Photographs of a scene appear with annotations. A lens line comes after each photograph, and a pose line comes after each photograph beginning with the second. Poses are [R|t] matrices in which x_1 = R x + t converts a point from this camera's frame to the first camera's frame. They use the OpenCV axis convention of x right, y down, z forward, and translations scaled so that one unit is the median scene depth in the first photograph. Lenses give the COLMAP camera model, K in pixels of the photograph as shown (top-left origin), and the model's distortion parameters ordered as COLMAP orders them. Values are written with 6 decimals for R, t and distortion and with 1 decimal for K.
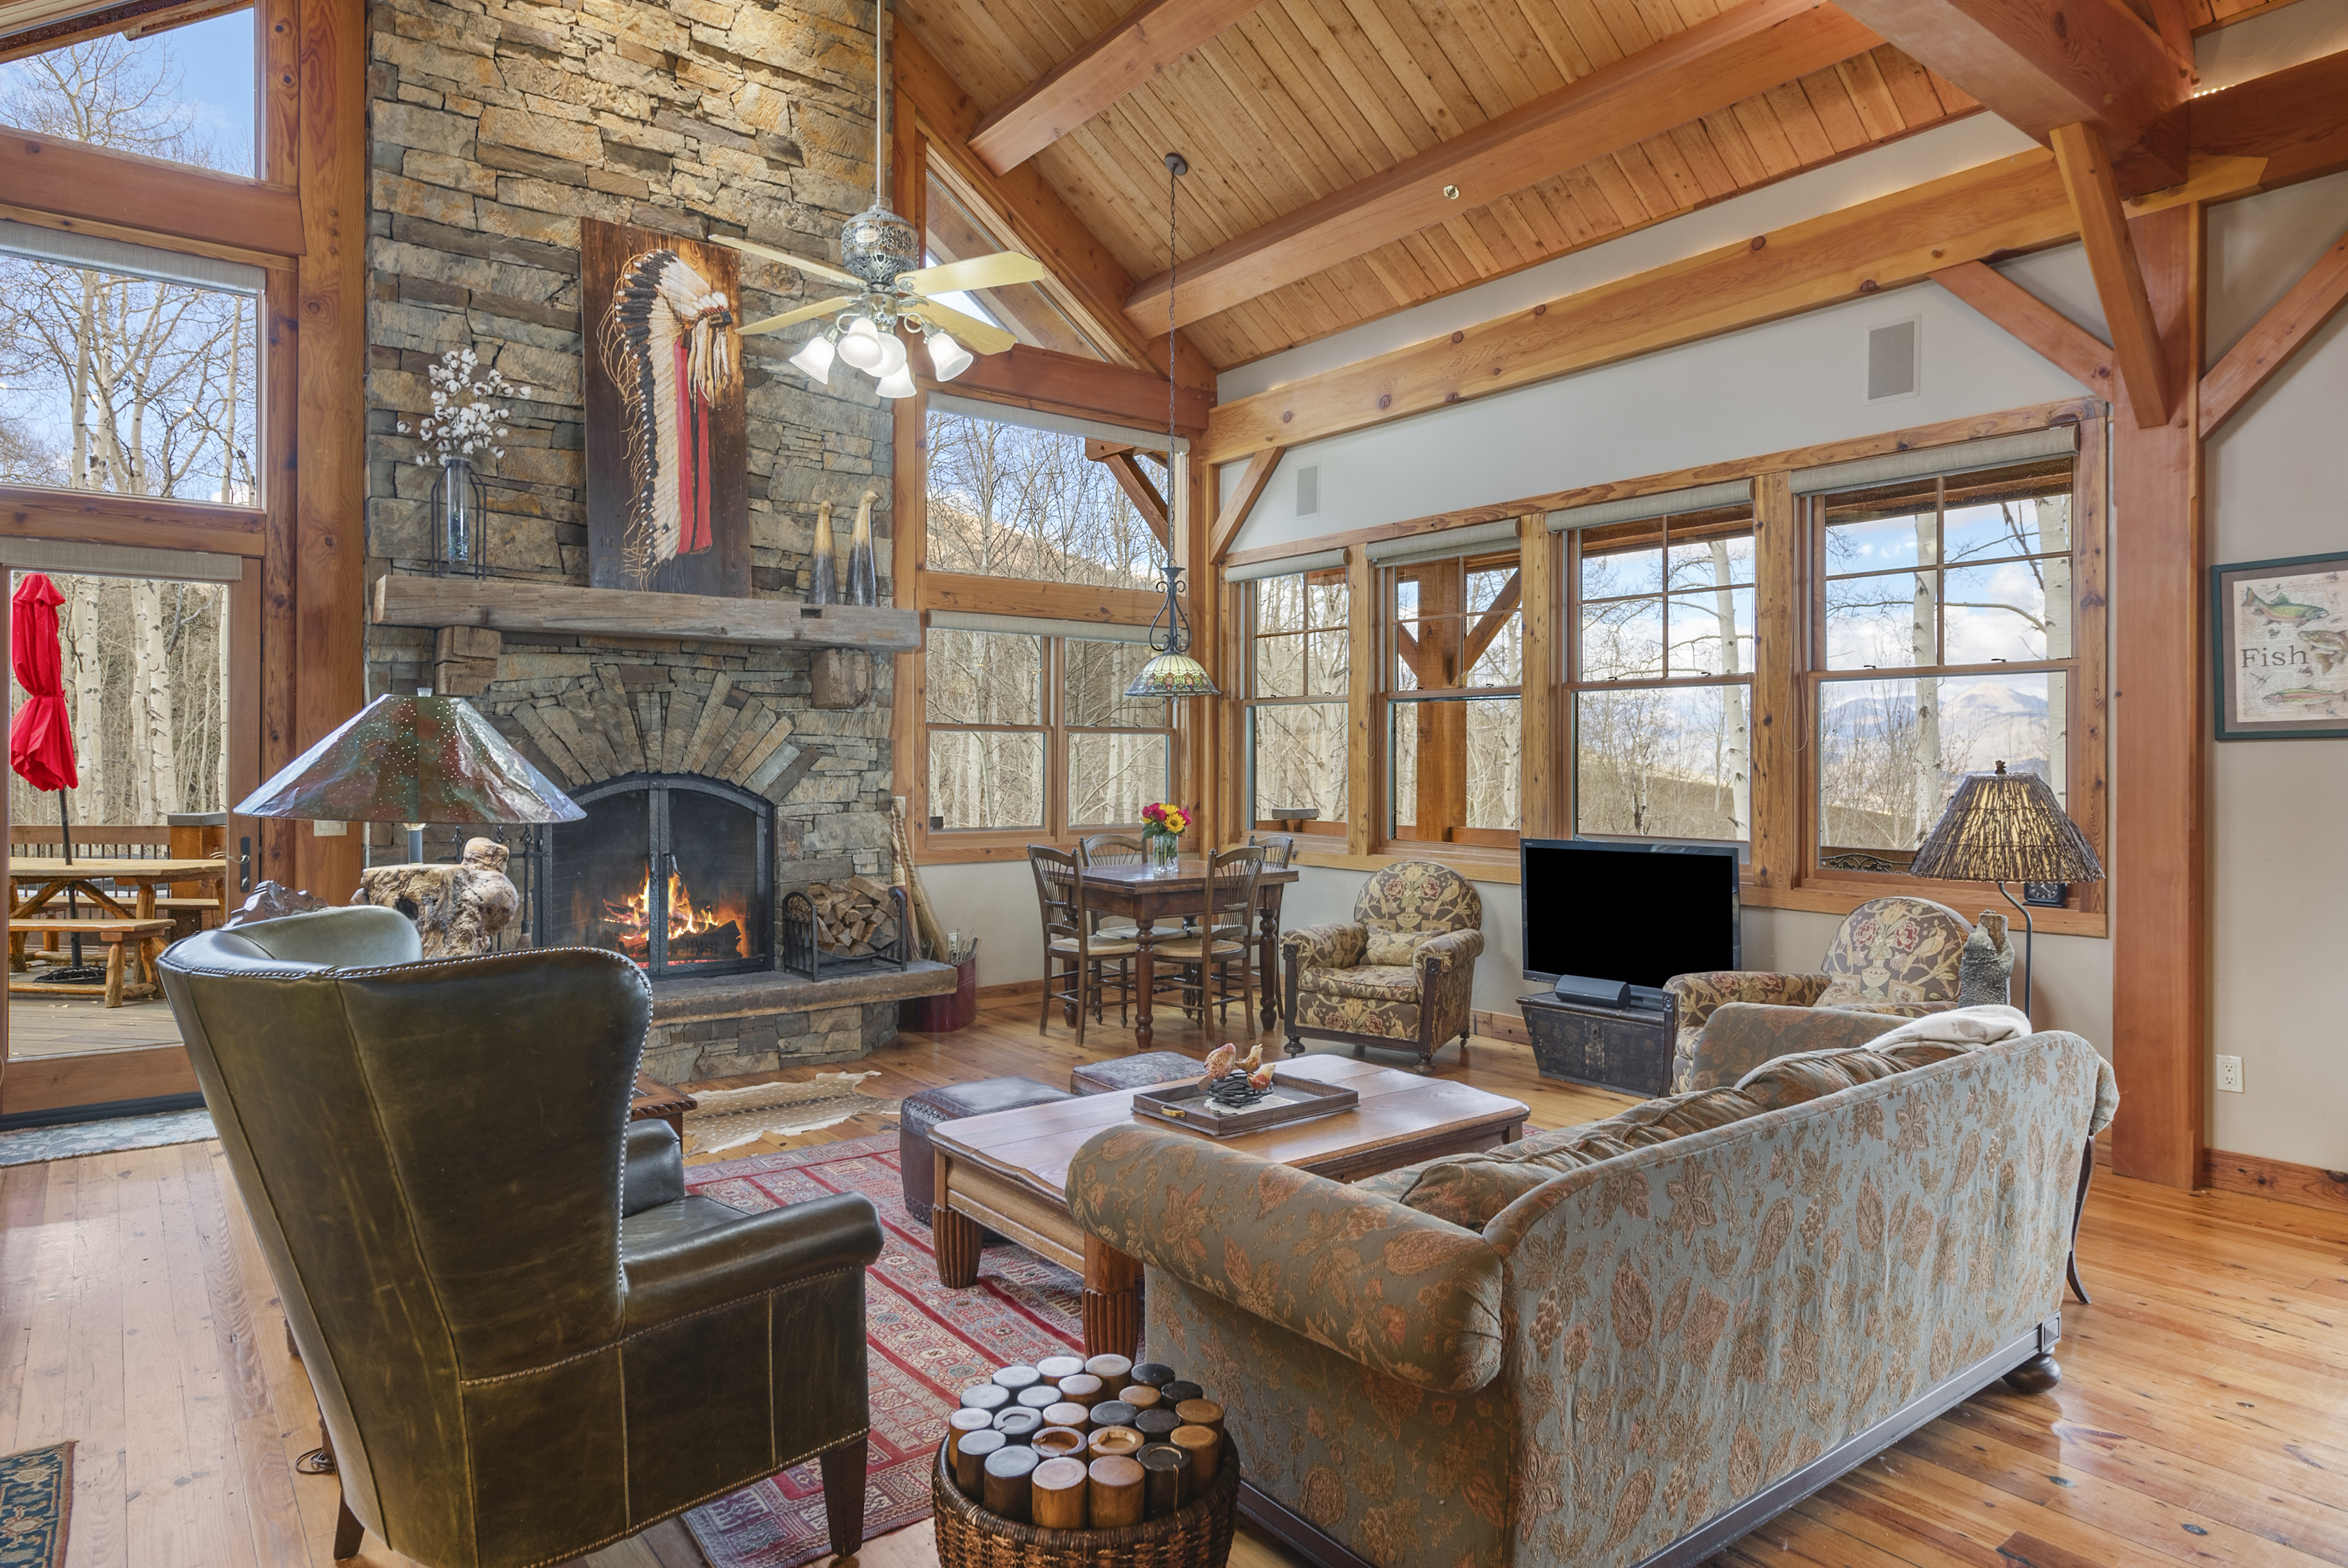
lens RADIAL K [[1373.6, 0, 1170.5], [0, 1373.6, 763.1], [0, 0, 1]] dist [0.000361, -0.000827]
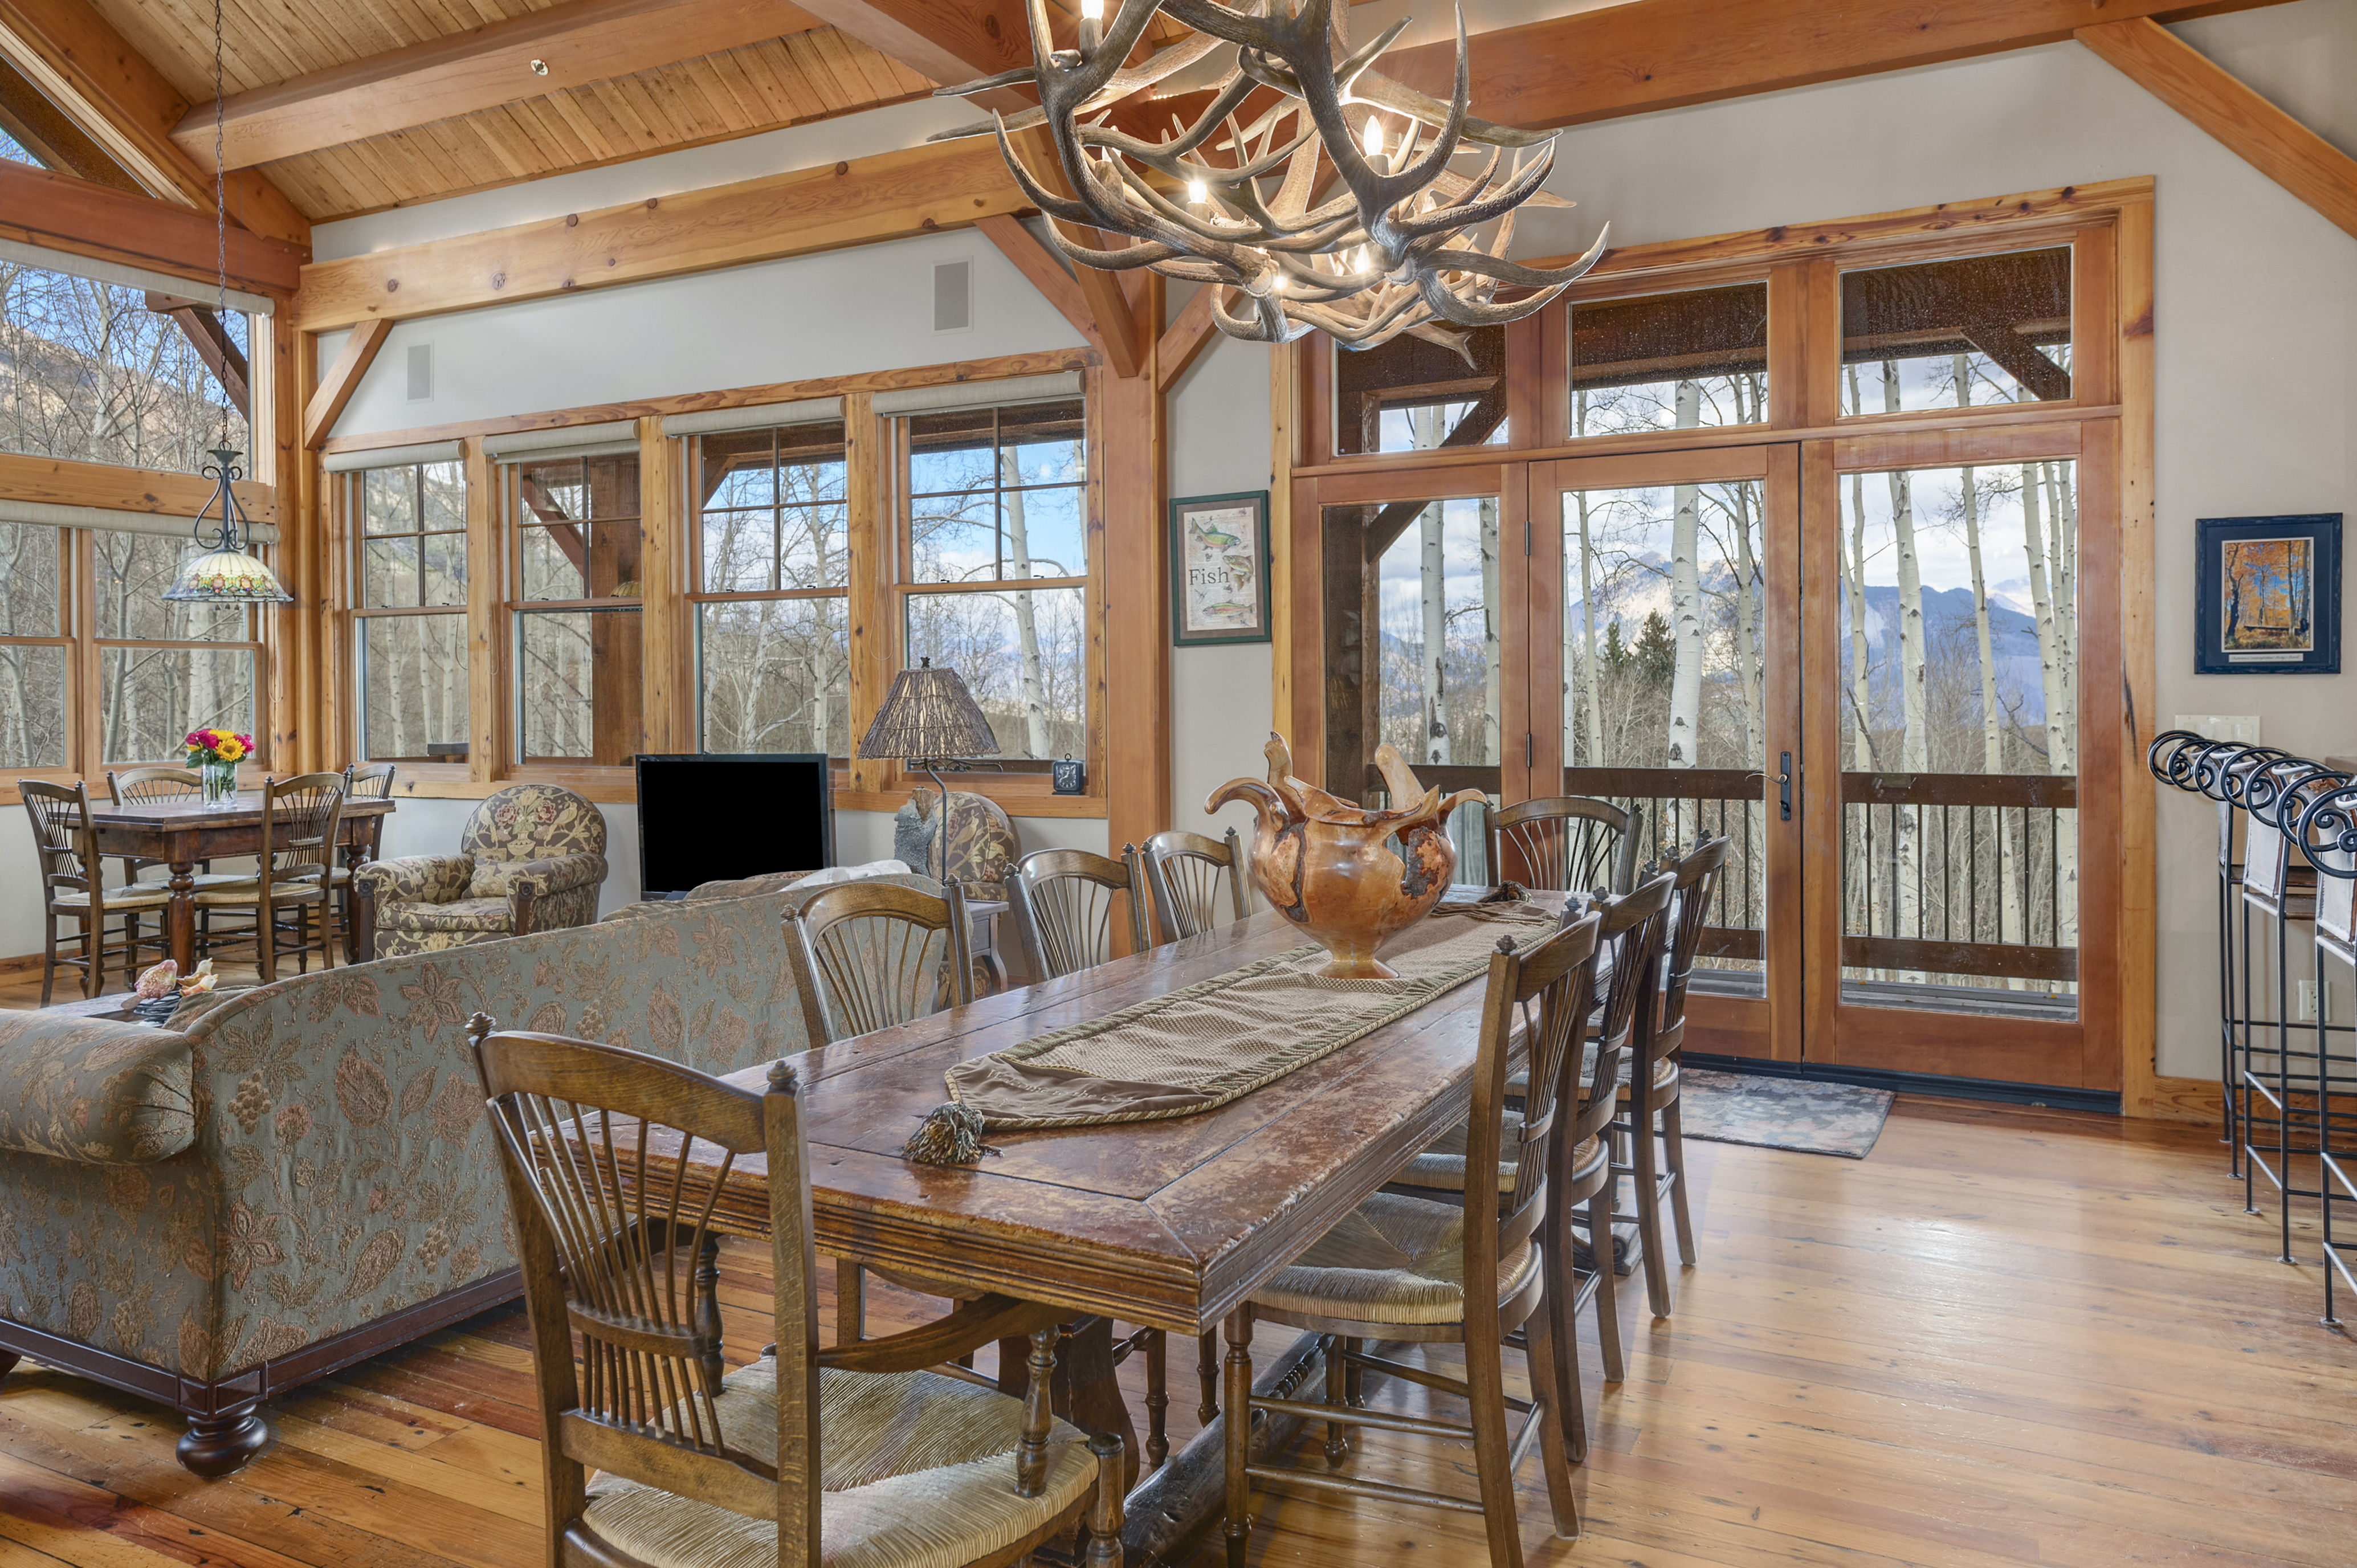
lens RADIAL K [[1603.9, 0, 1189.2], [0, 1603.9, 709.3], [0, 0, 1]] dist [0.006021, 0.000254]
pose [[0.900969, -0.013645, 0.433669, 0.114955], [0.011214, 0.999904, 0.008165, 0.018204], [-0.433738, -0.002493, 0.901035, -0.172929]]
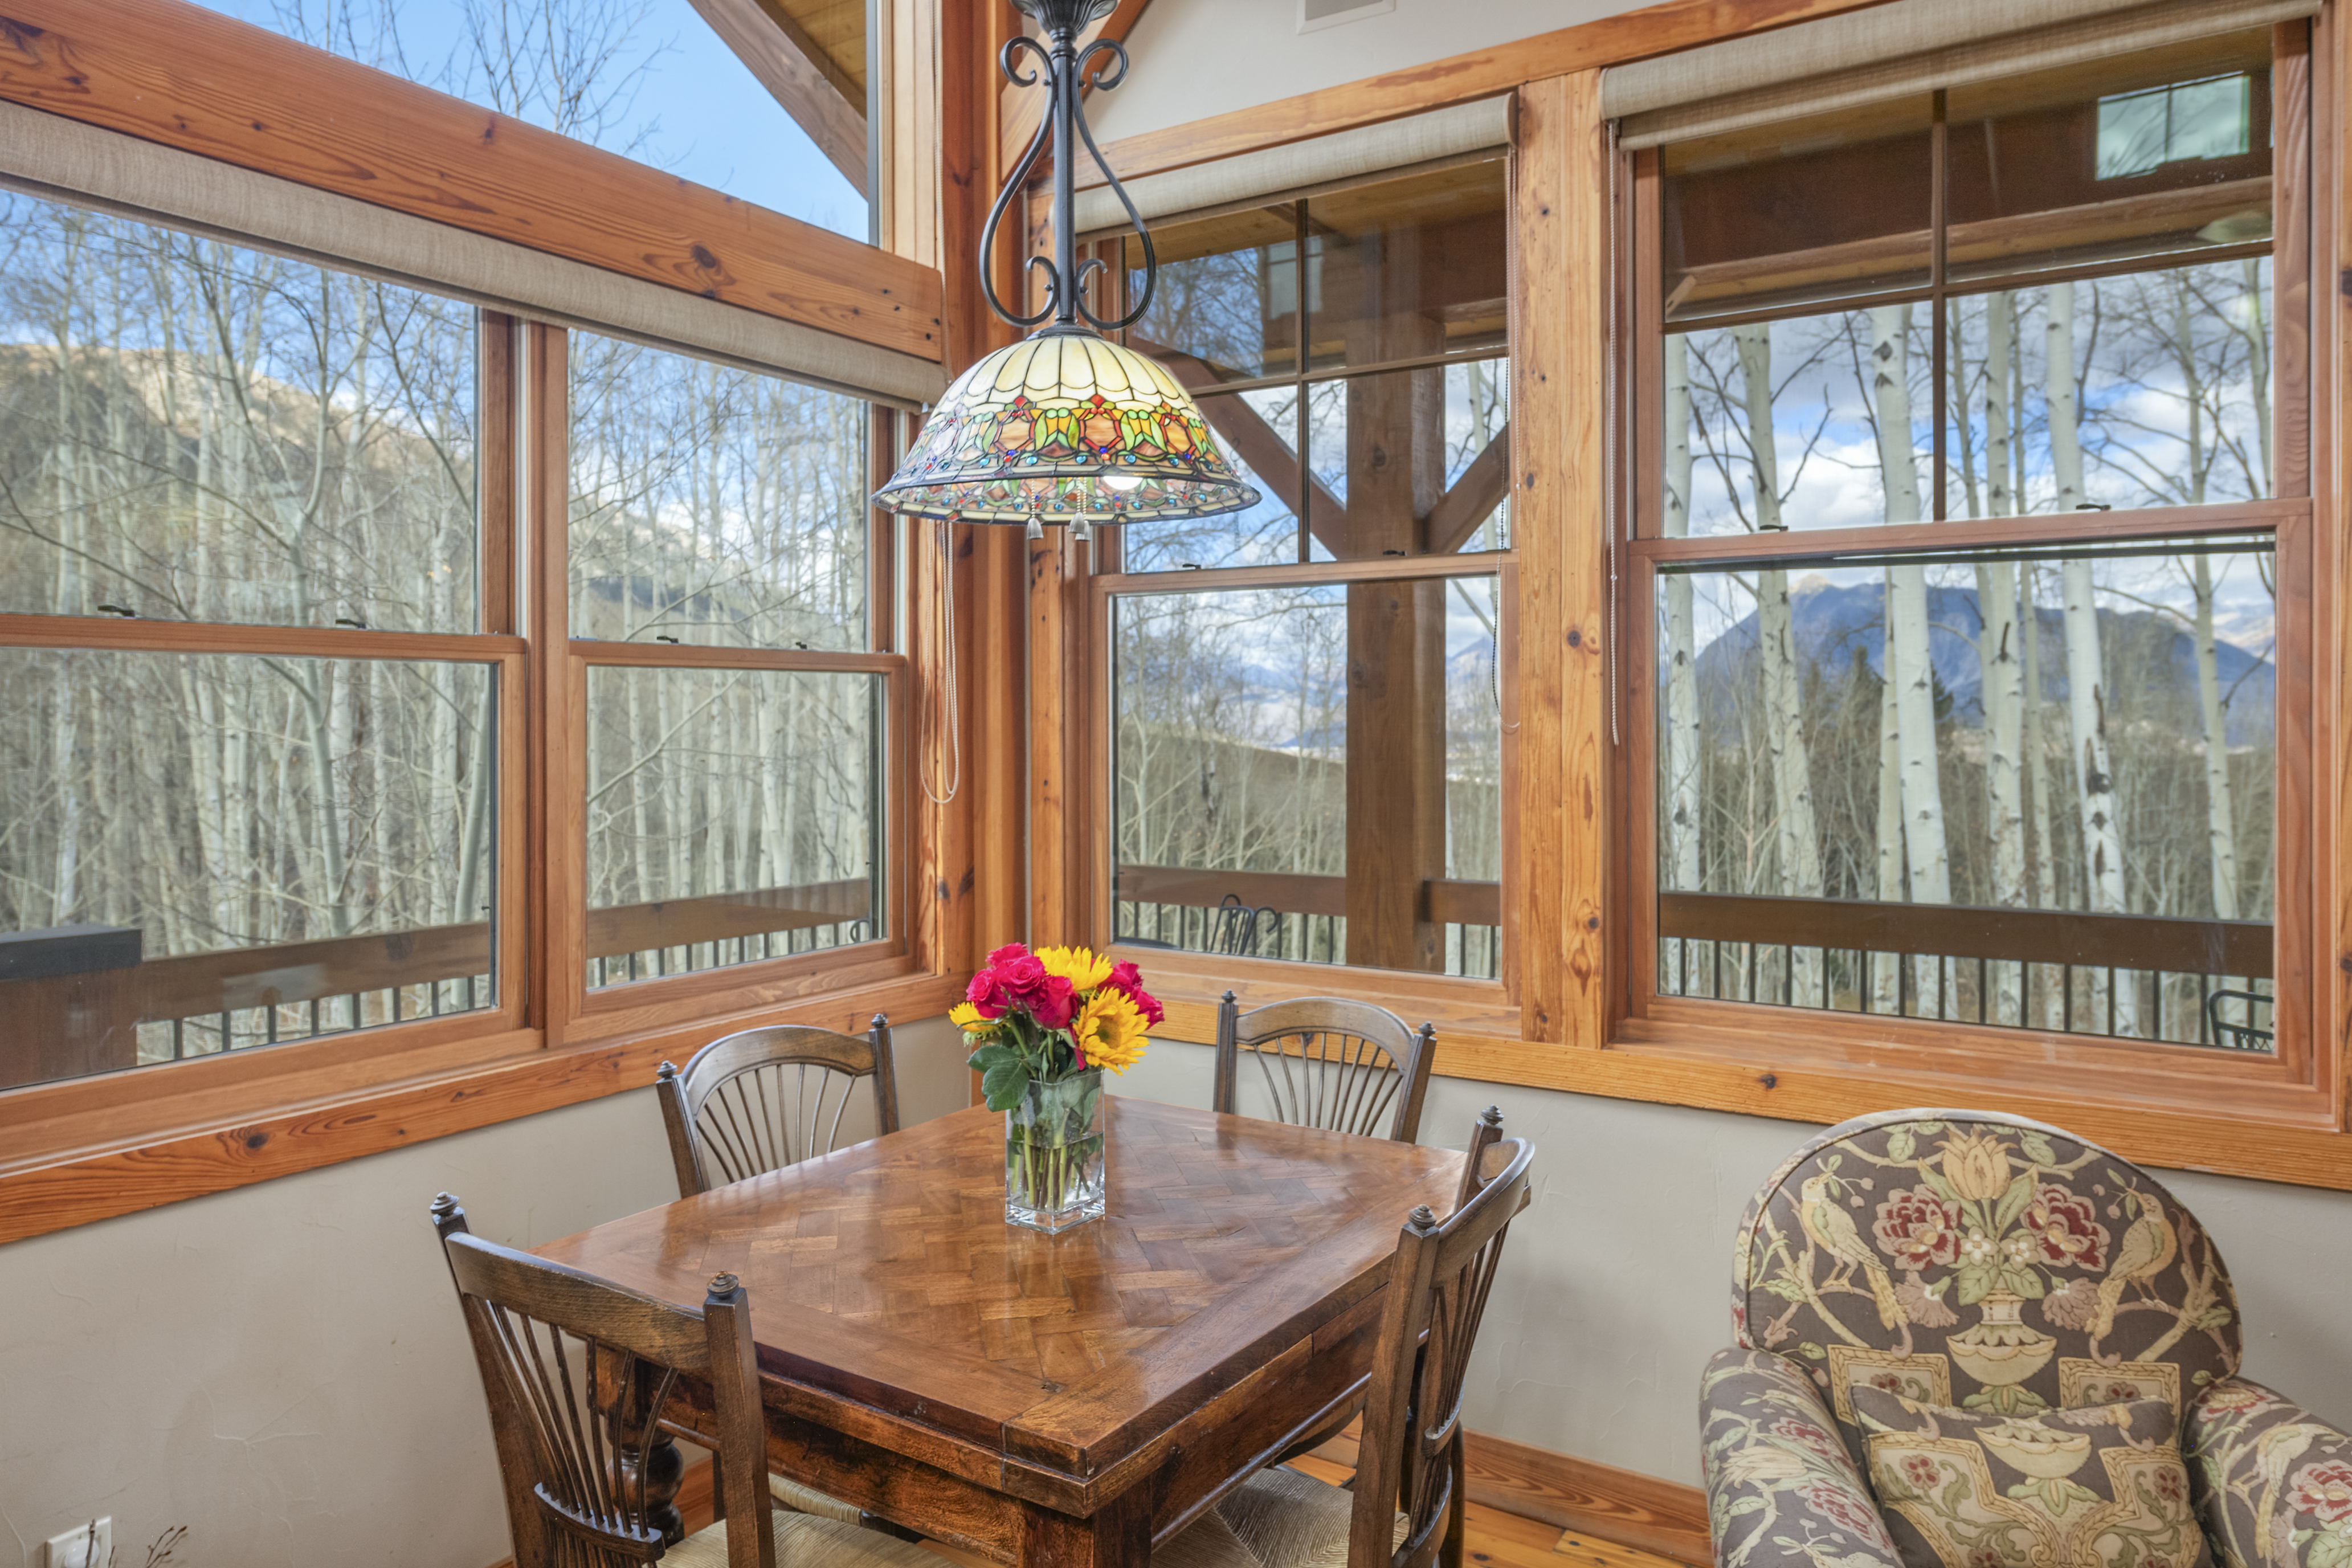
lens RADIAL K [[1600.7, 0, 1186.7], [0, 1600.7, 709.4], [0, 0, 1]] dist [0.006021, 0.000254]
pose [[0.942326, -0.004369, 0.334668, -0.082816], [0.006853, 0.999957, -0.006243, -0.011069], [-0.334626, 0.008176, 0.942316, 0.782298]]
